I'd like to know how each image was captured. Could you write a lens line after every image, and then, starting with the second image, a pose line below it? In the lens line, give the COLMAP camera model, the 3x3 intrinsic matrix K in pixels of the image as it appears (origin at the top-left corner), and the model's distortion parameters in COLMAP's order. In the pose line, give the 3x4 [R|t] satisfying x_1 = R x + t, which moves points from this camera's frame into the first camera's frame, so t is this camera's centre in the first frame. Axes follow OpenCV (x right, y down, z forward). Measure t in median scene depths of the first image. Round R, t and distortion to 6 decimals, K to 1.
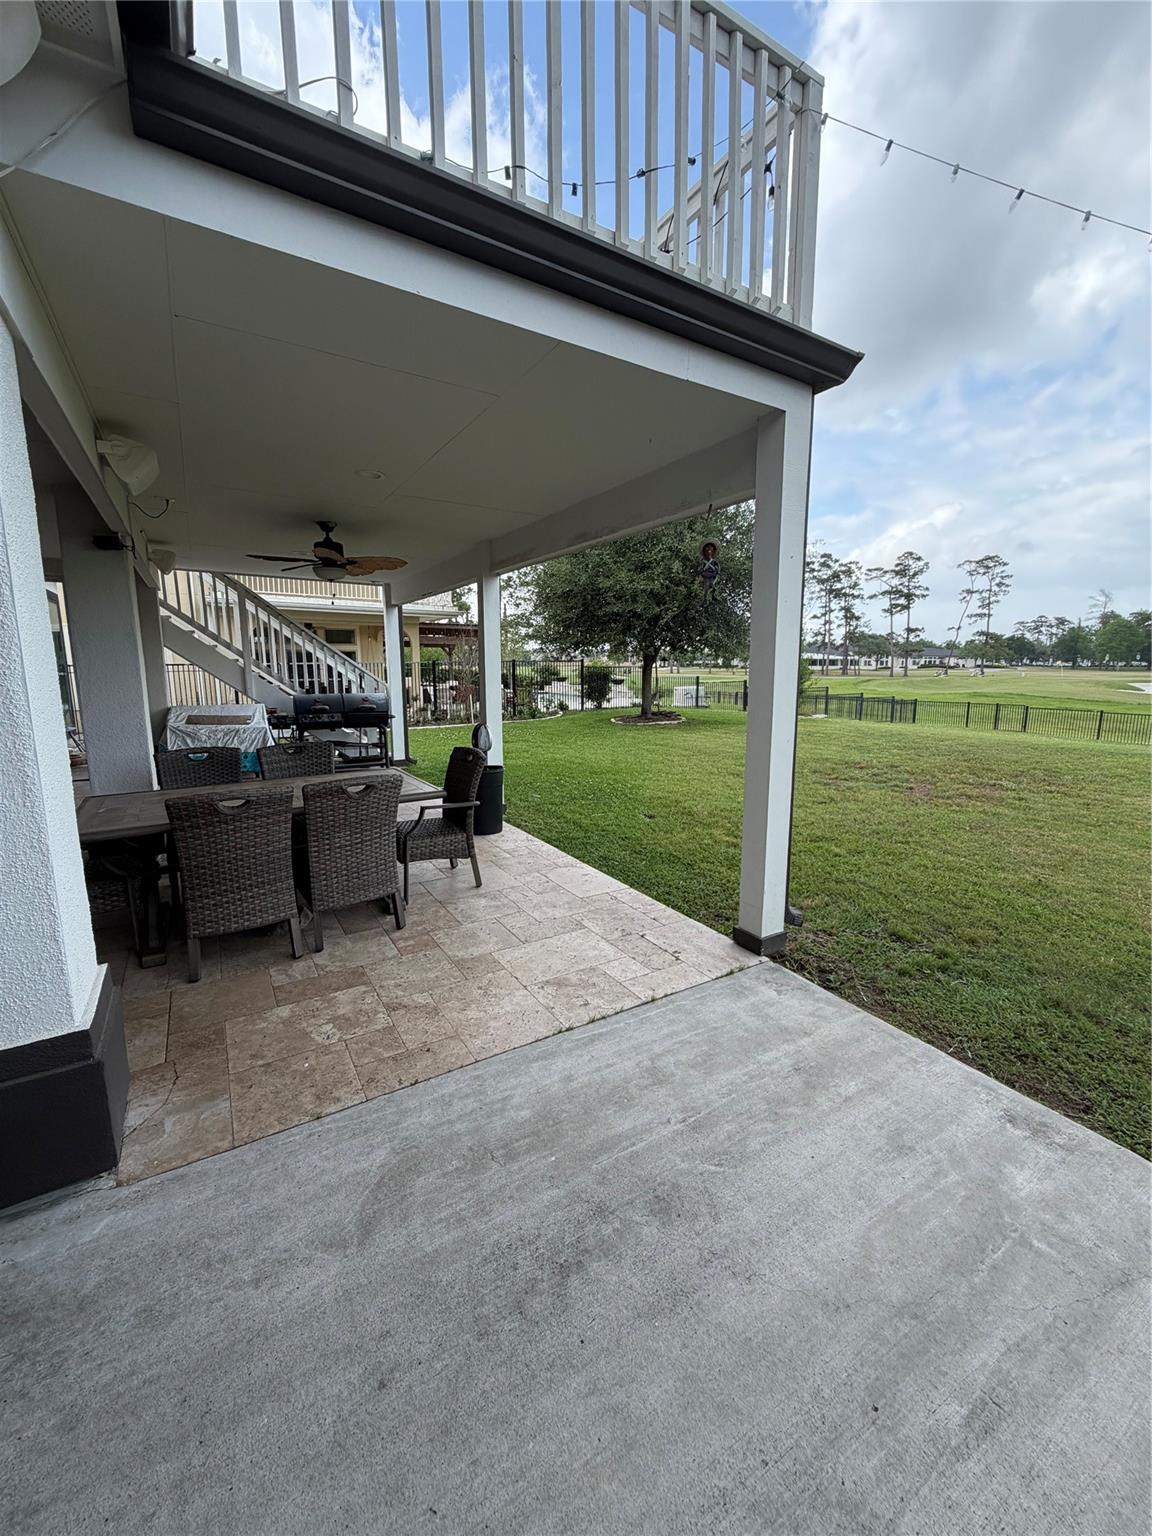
lens RADIAL K [[614.2, 0, 575.8], [0, 614.2, 760.0], [0, 0, 1]] dist [-0.000540, 0.000029]
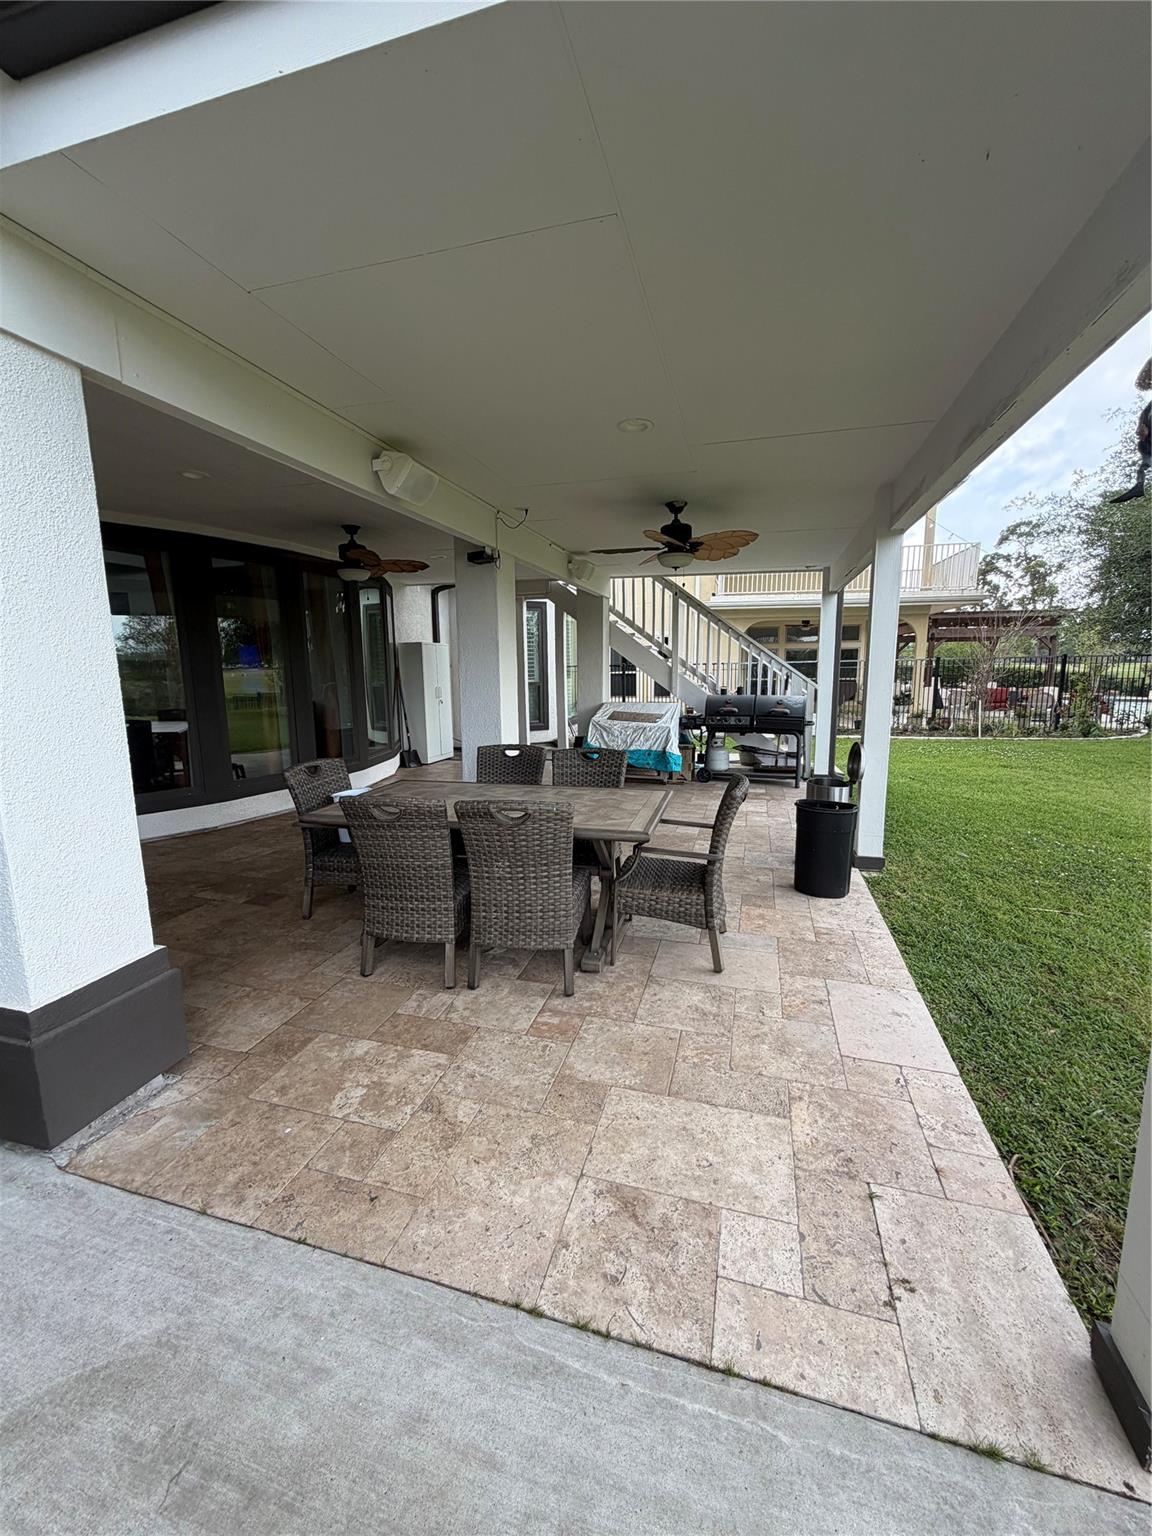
lens RADIAL K [[614.2, 0, 575.8], [0, 614.2, 760.0], [0, 0, 1]] dist [-0.000540, 0.000029]
pose [[0.677415, 0.105792, -0.727954, 0.197192], [-0.104840, 0.993387, 0.046805, -0.048752], [0.728091, 0.044612, 0.684027, 0.333844]]
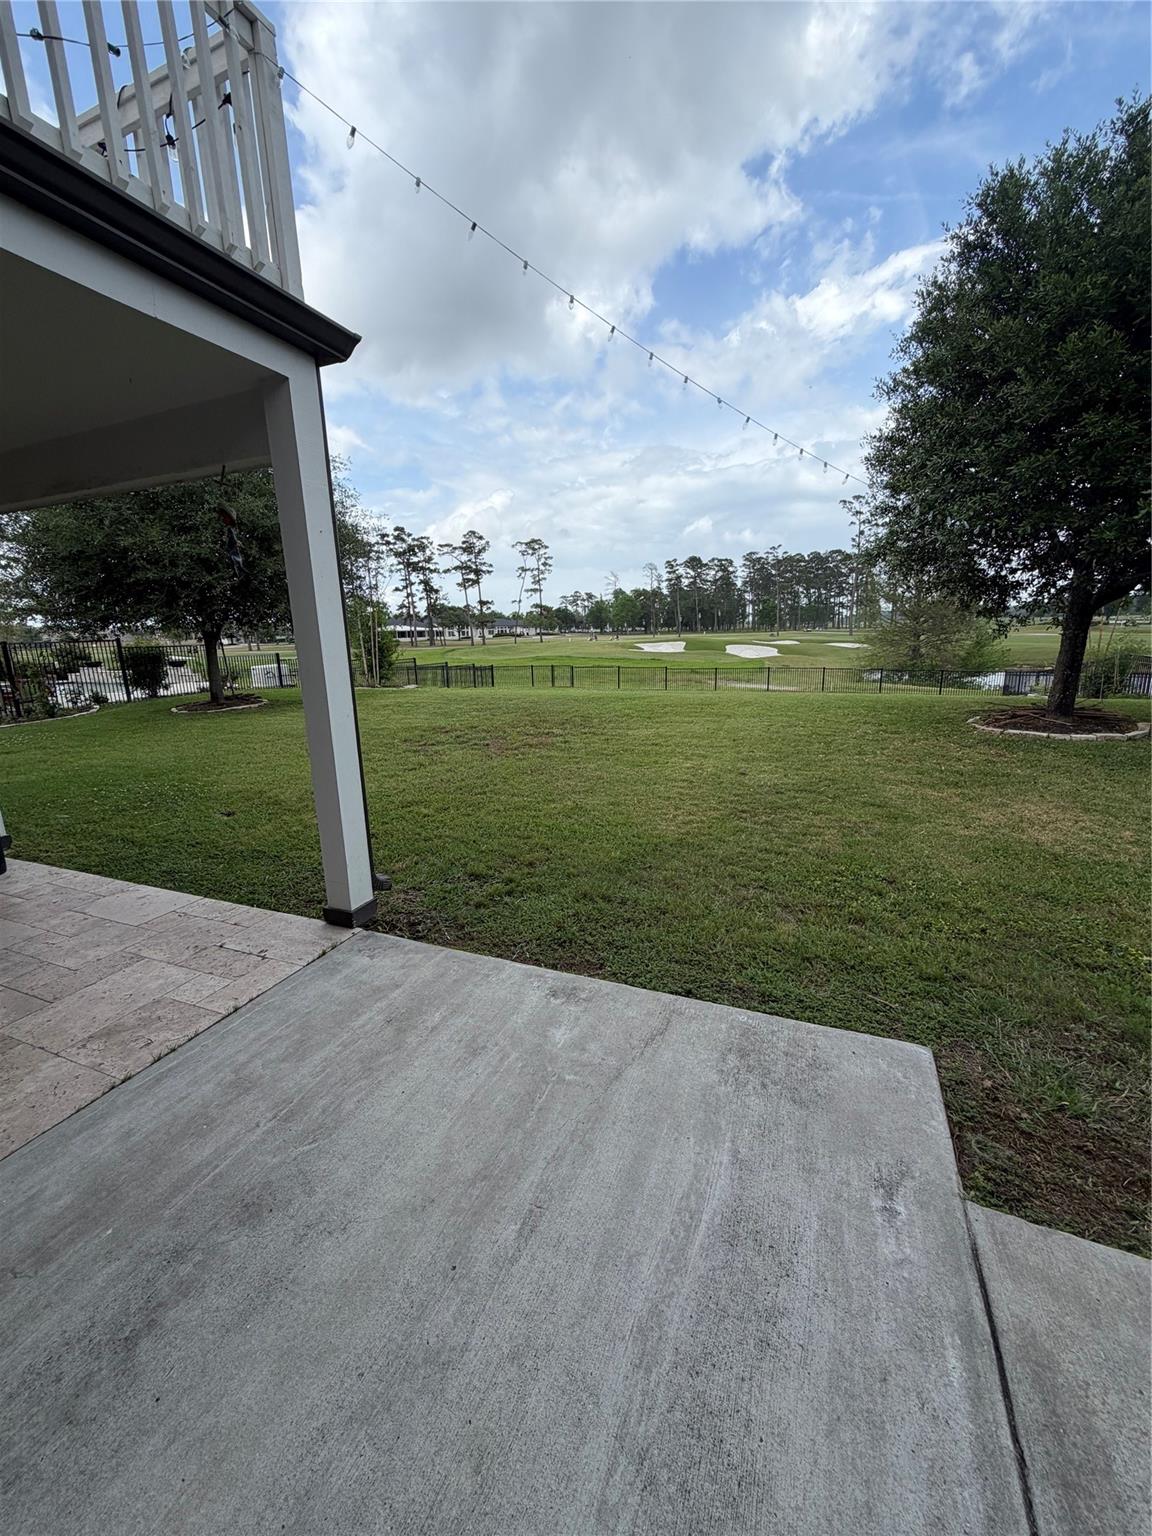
lens RADIAL K [[614.2, 0, 575.8], [0, 614.2, 760.0], [0, 0, 1]] dist [-0.000540, 0.000029]
pose [[0.805421, -0.143654, 0.575030, 0.035205], [0.118823, 0.989623, 0.080797, 0.002906], [-0.580670, 0.003251, 0.814133, -0.029651]]
